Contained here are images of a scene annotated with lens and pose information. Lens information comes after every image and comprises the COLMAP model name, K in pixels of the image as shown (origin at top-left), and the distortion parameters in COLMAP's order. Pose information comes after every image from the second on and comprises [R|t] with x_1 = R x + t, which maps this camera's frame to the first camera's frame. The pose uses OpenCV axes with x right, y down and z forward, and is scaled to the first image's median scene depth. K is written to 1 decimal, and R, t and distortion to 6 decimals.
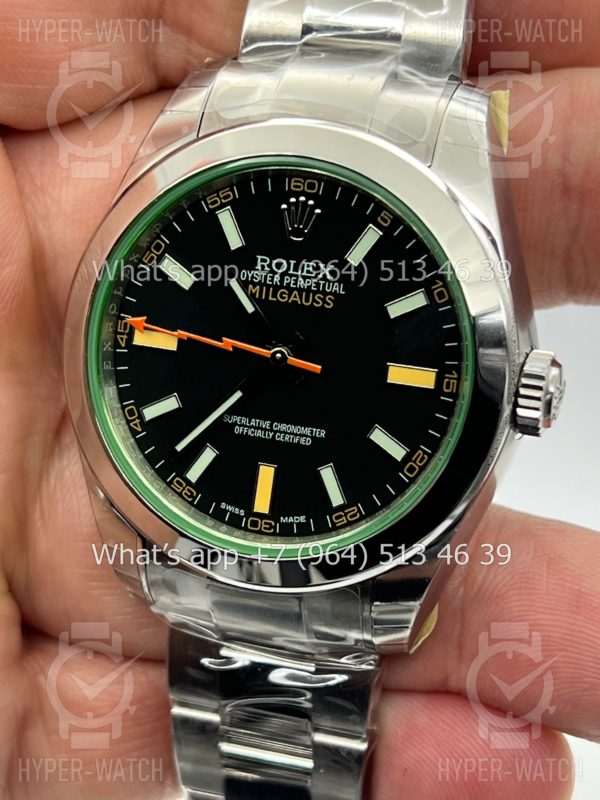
lens RADIAL K [[1953.4, 0, 304.7], [0, 1953.4, 398.7], [0, 0, 1]] dist [0.231783, 0.000000]
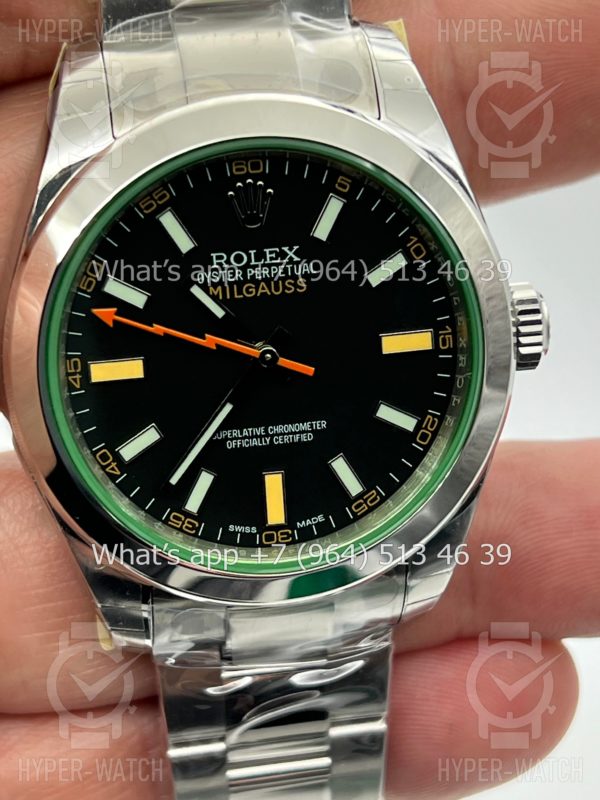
lens RADIAL K [[1953.4, 0, 299.6], [0, 1953.4, 406.2], [0, 0, 1]] dist [0.231783, 0.000000]
pose [[0.888256, -0.262005, 0.377301, -0.346661], [0.224739, 0.964237, 0.140496, -0.122791], [-0.400618, -0.040002, 0.915372, 0.152827]]
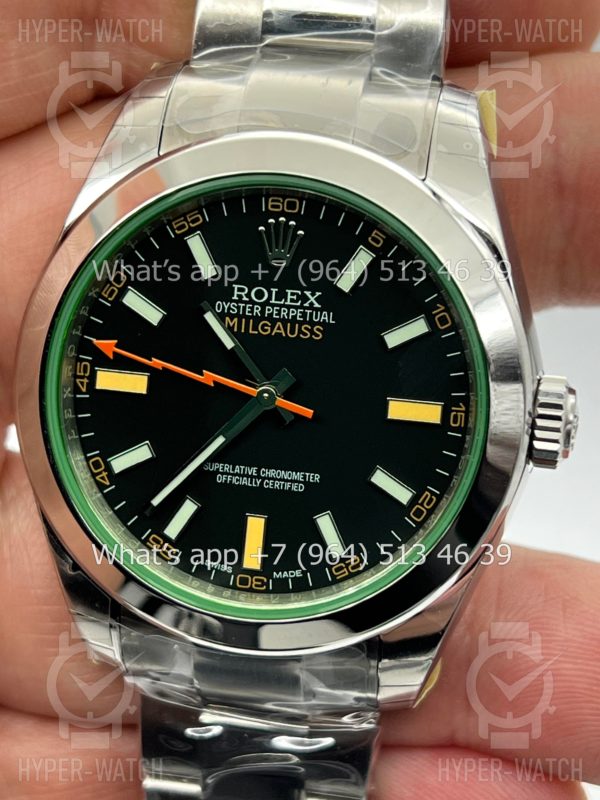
lens RADIAL K [[1953.4, 0, 297.5], [0, 1953.4, 396.9], [0, 0, 1]] dist [0.231783, 0.000000]
pose [[0.991732, -0.054689, 0.116089, -0.101939], [0.051289, 0.998168, 0.032081, -0.048857], [-0.117631, -0.025862, 0.992721, 0.102653]]
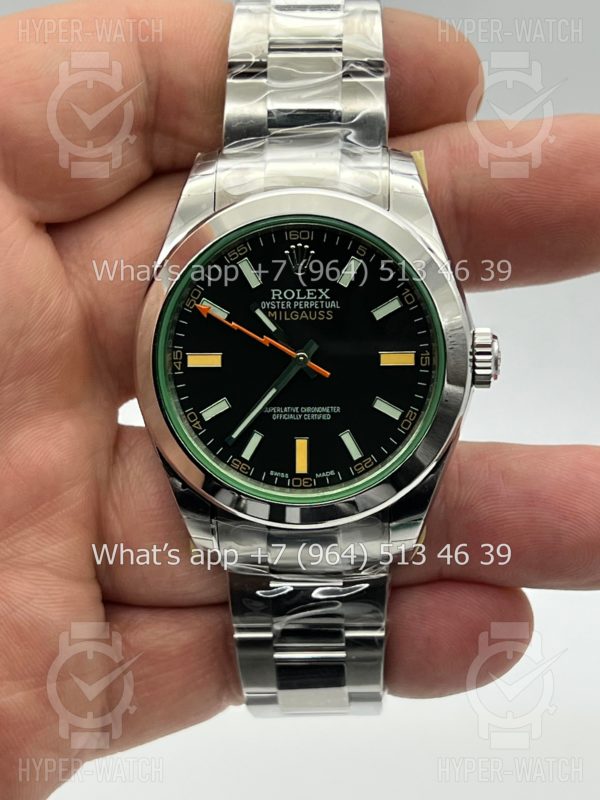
lens RADIAL K [[1953.4, 0, 303.5], [0, 1953.4, 399.9], [0, 0, 1]] dist [0.231783, 0.000000]
pose [[0.966687, -0.149575, 0.207710, -0.300666], [0.153036, 0.988220, -0.000603, 0.008074], [-0.205173, 0.032370, 0.978190, -0.354846]]
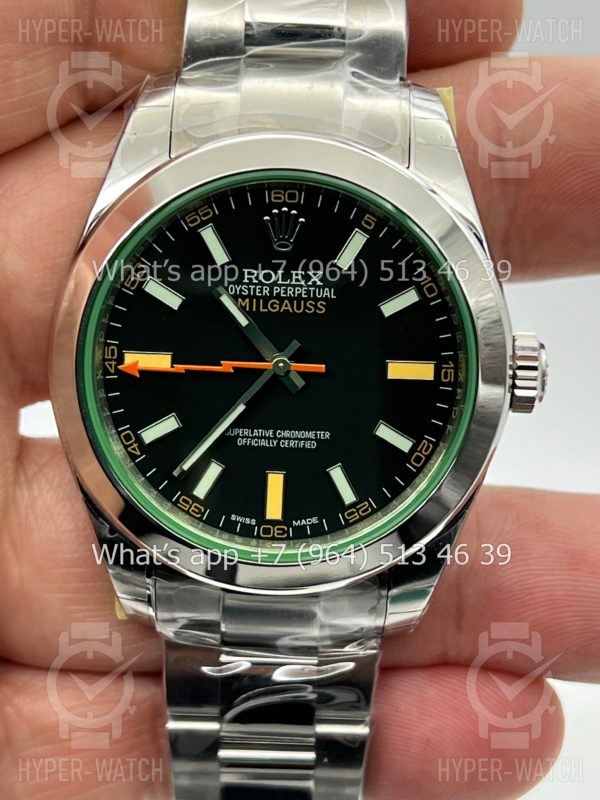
lens RADIAL K [[1953.4, 0, 299.6], [0, 1953.4, 398.4], [0, 0, 1]] dist [0.231783, 0.000000]
pose [[0.957855, -0.119356, 0.261283, -0.268755], [0.111216, 0.992741, 0.045779, -0.049736], [-0.264850, -0.014791, 0.964176, 0.013111]]
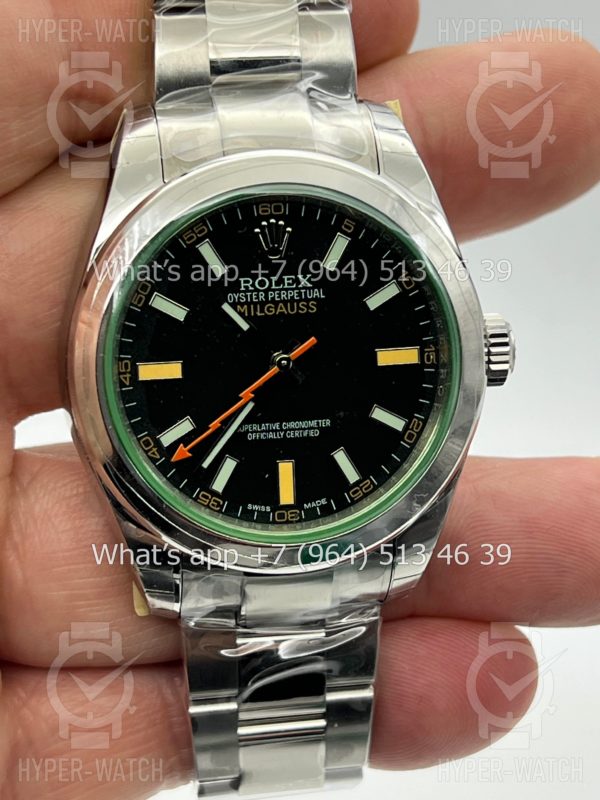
lens RADIAL K [[1953.4, 0, 299.6], [0, 1953.4, 397.7], [0, 0, 1]] dist [0.231783, 0.000000]
pose [[0.889980, -0.204629, 0.407507, -0.457789], [0.201706, 0.978136, 0.050650, -0.056307], [-0.408961, 0.037119, 0.911796, -0.020701]]
